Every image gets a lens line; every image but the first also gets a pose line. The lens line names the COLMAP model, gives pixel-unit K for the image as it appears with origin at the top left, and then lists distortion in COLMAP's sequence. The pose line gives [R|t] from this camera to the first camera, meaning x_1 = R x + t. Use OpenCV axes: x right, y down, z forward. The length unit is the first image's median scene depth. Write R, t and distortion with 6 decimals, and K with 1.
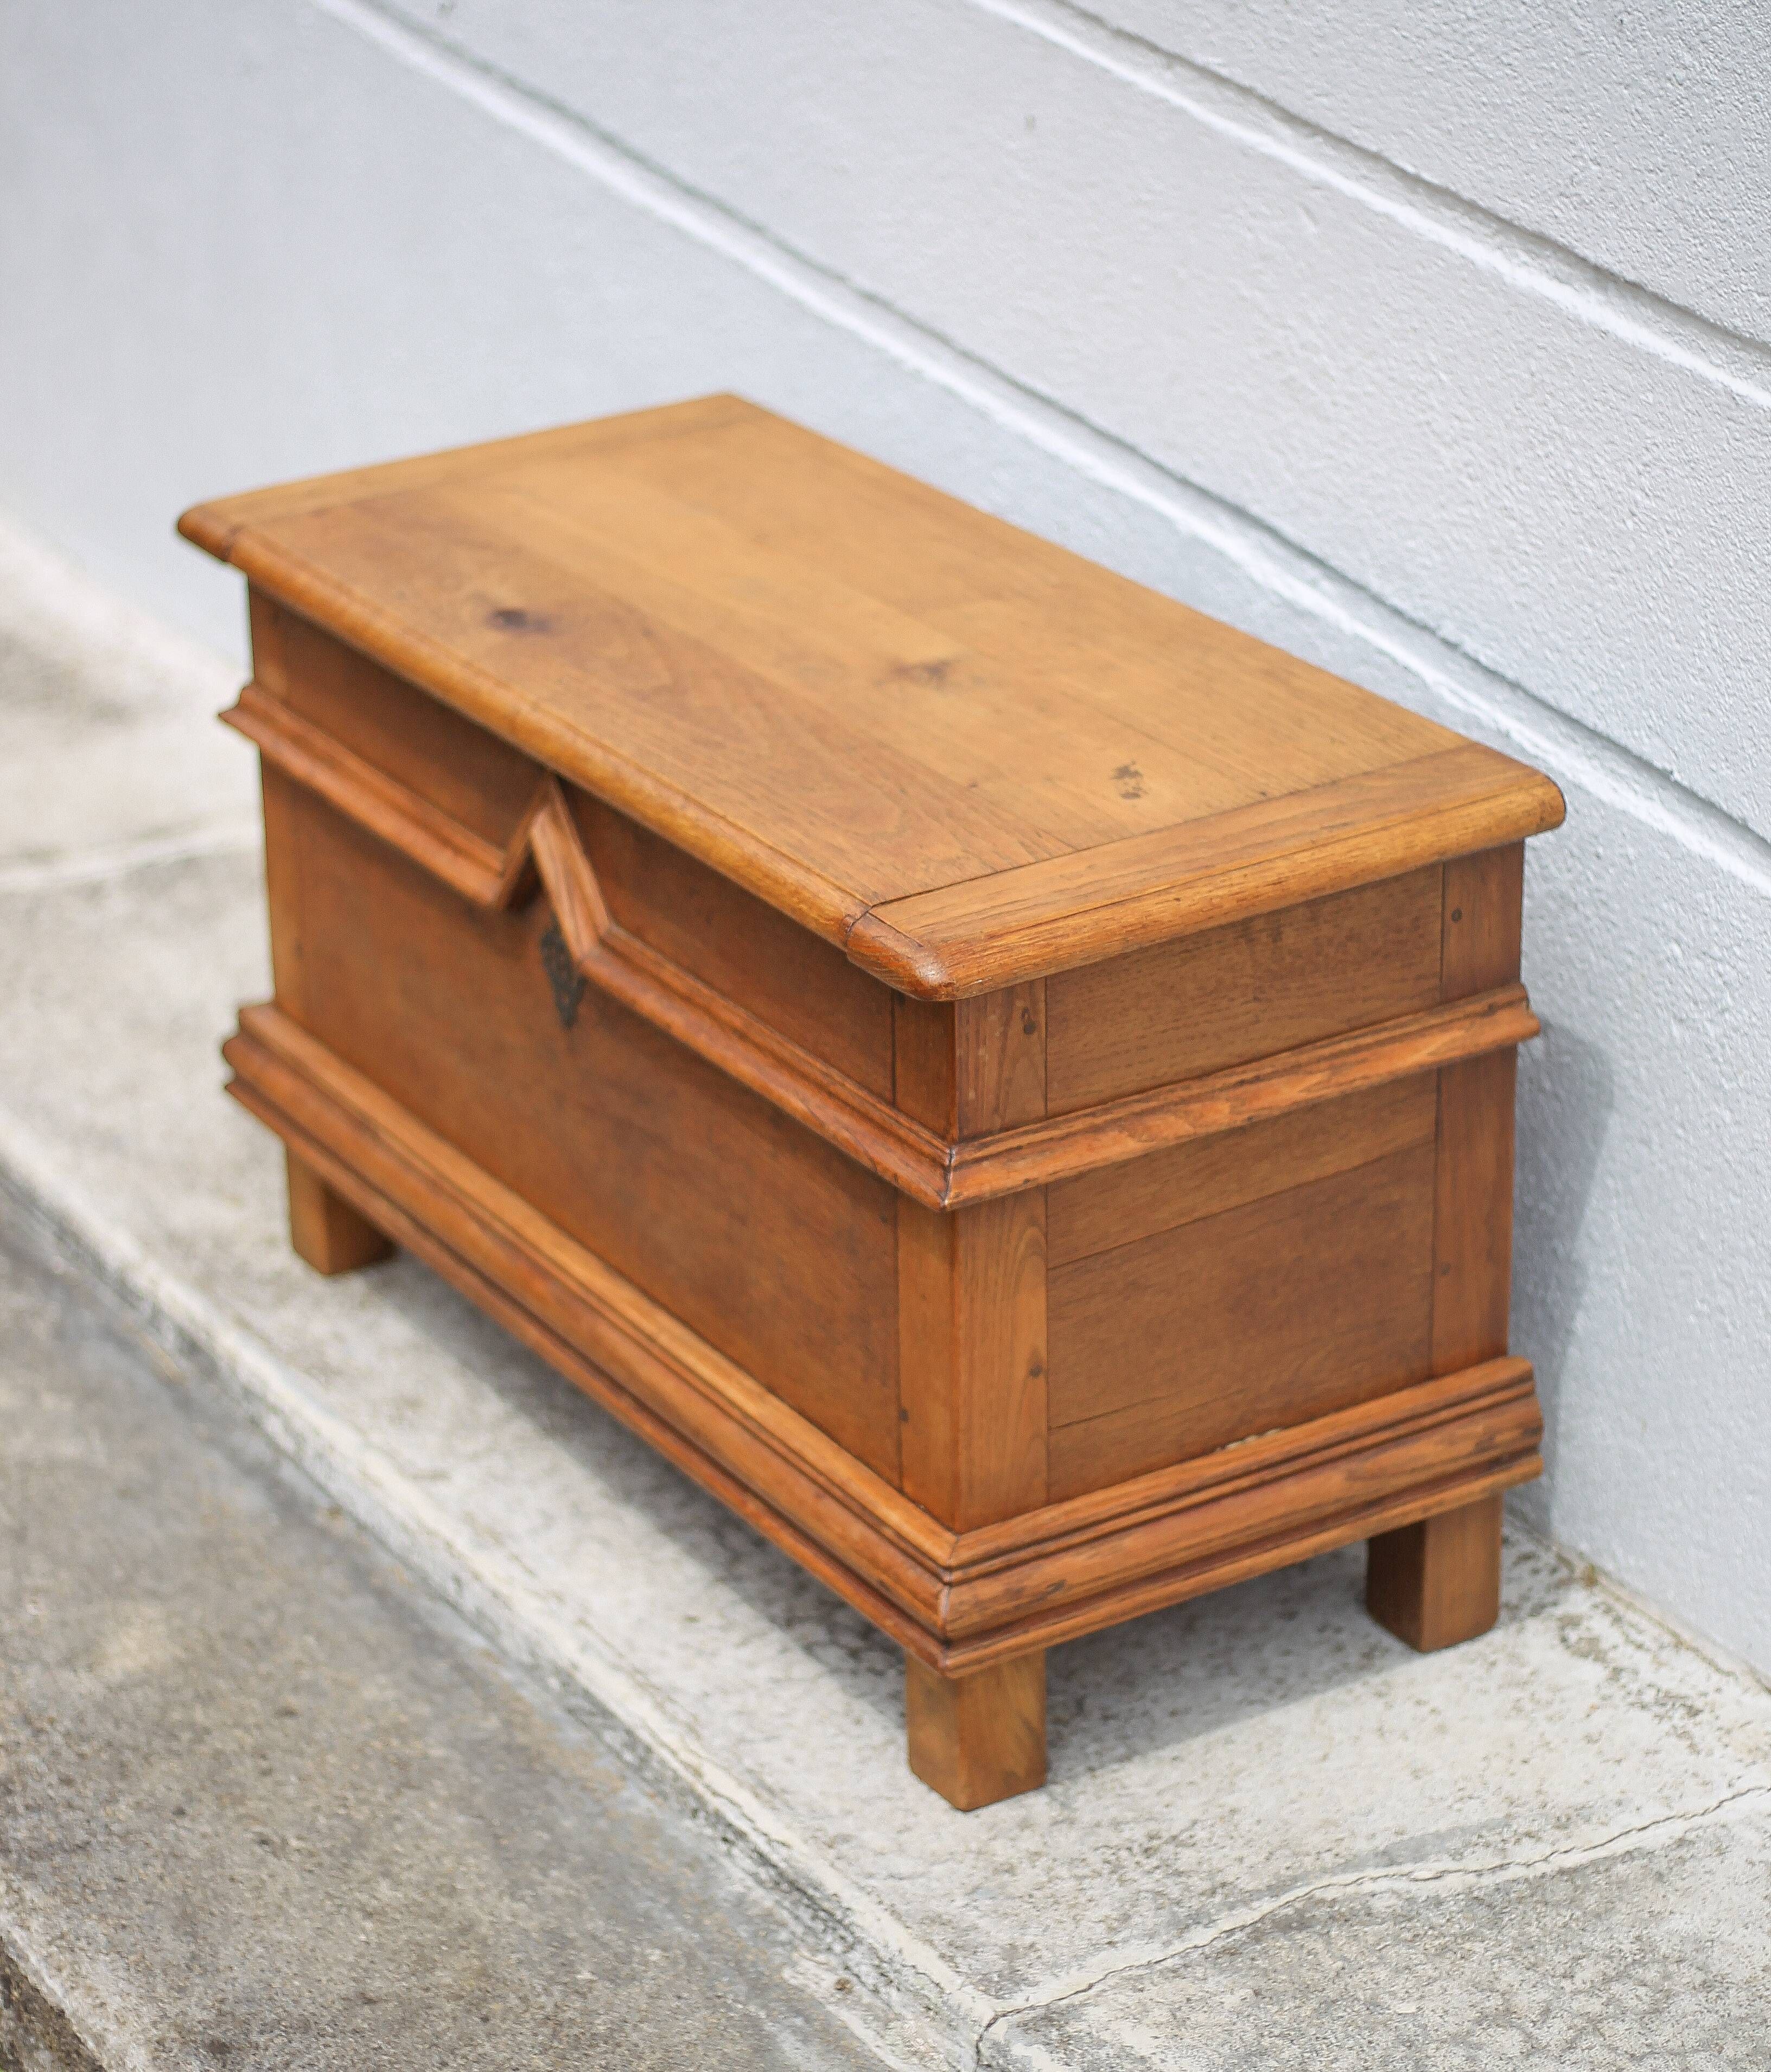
lens RADIAL K [[5033.2, 0, 885.0], [0, 5033.2, 1080.0], [0, 0, 1]] dist [-0.093419, -0.367368]
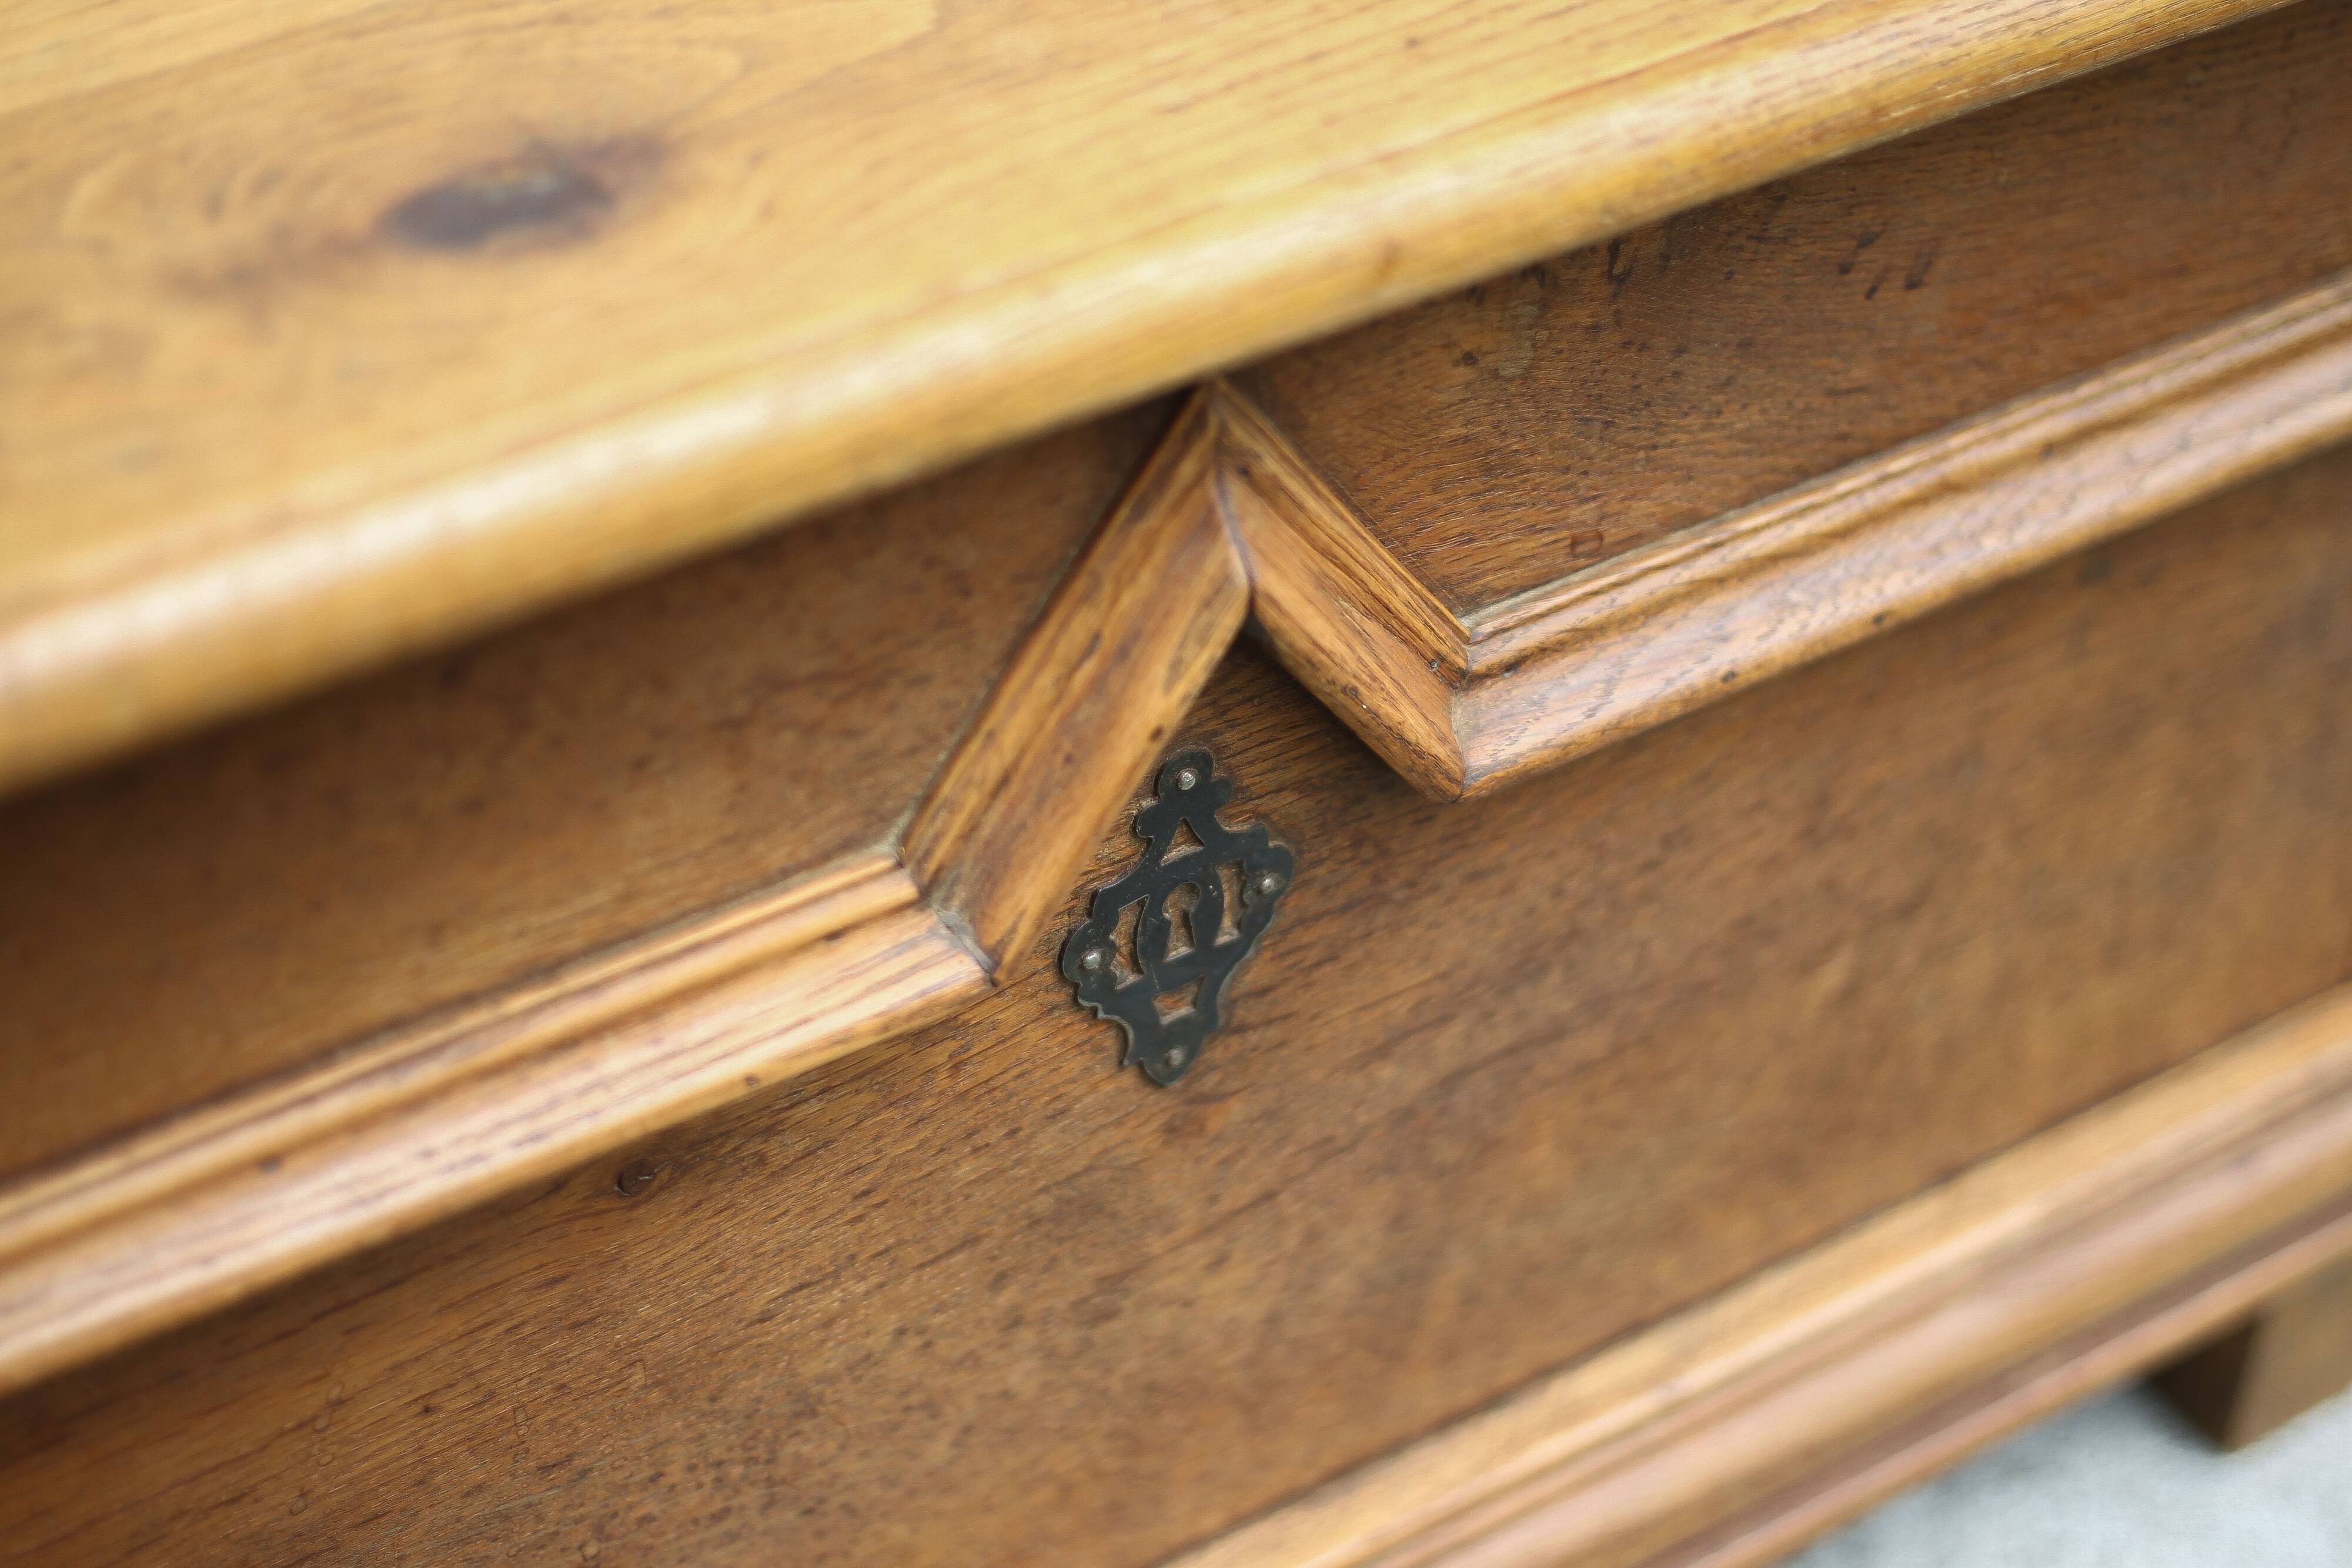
lens RADIAL K [[4603.4, 0, 1176.0], [0, 4603.4, 784.0], [0, 0, 1]] dist [-0.125639, 0.037912]
pose [[-0.030211, -0.608658, 0.792858, -0.312238], [0.390706, 0.722920, 0.569856, -0.210940], [-0.920020, 0.326990, 0.215966, 0.992595]]
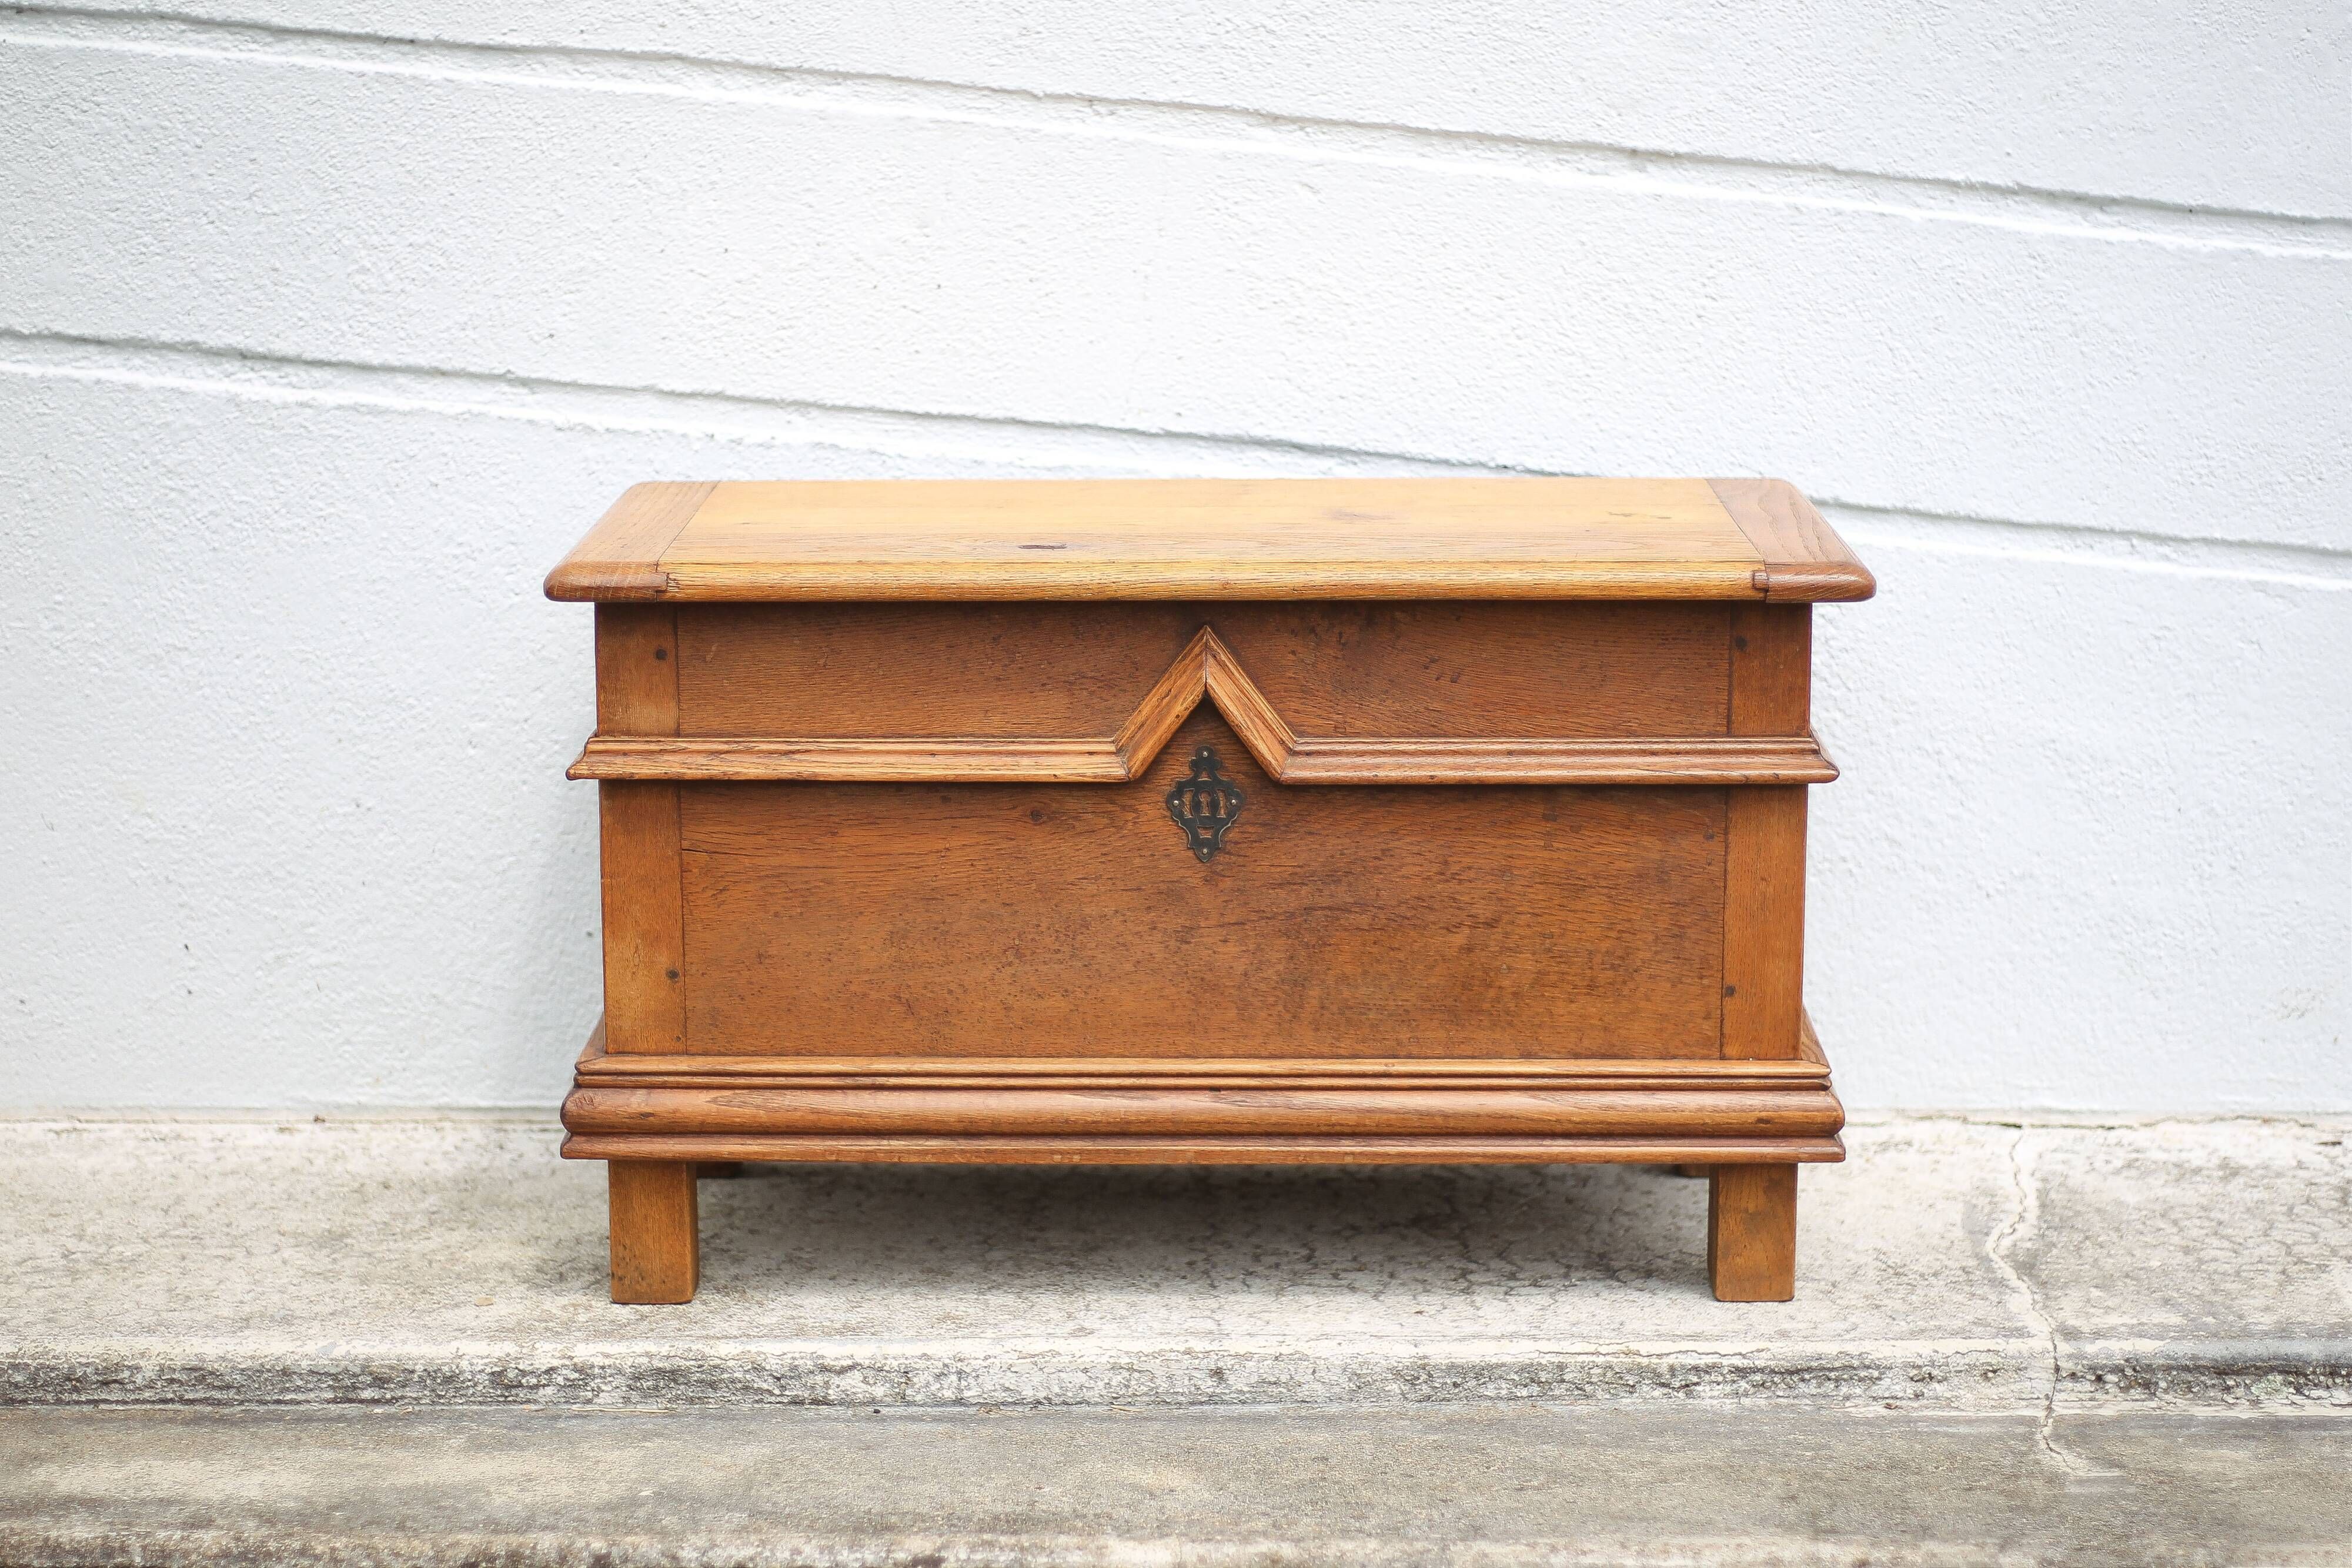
lens RADIAL K [[4434.0, 0, 1176.0], [0, 4434.0, 784.0], [0, 0, 1]] dist [-0.125521, 0.099059]
pose [[0.537035, -0.151965, 0.829759, -0.991514], [0.344599, 0.937344, -0.051363, 0.025412], [-0.769964, 0.313518, 0.555753, 0.451298]]
